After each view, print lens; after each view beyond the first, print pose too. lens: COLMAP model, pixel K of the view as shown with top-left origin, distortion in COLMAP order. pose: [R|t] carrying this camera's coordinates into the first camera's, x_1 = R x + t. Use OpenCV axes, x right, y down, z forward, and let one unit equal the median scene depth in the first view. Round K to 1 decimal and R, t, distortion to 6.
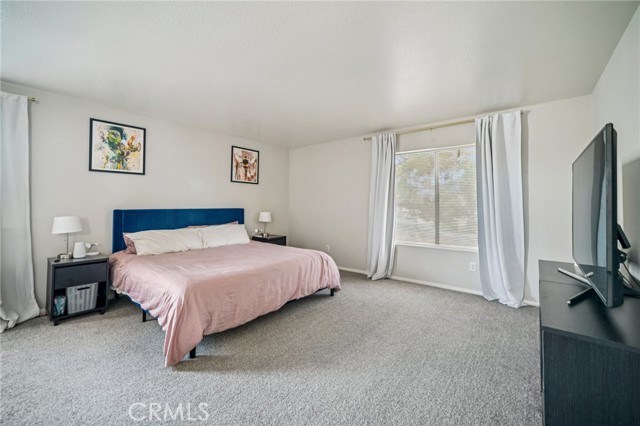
lens RADIAL K [[237.9, 0, 317.6], [0, 237.9, 216.6], [0, 0, 1]] dist [-0.000415, 0.000239]
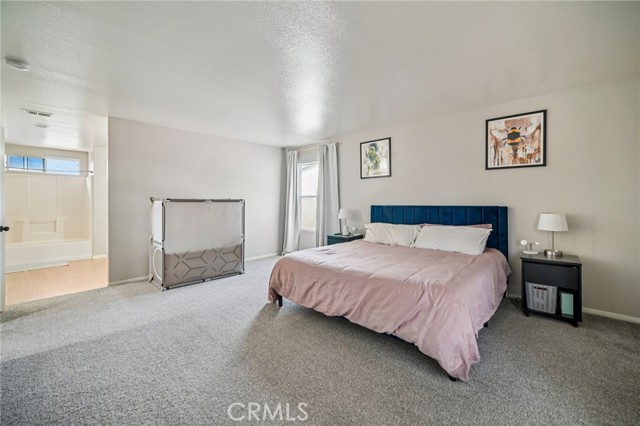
lens RADIAL K [[260.2, 0, 318.7], [0, 260.2, 204.0], [0, 0, 1]] dist [0.001120, 0.000306]
pose [[-0.007209, 0.009357, -0.999930, 0.427511], [-0.048874, 0.998758, 0.009699, -0.023766], [0.998779, 0.048941, -0.006743, 0.489917]]
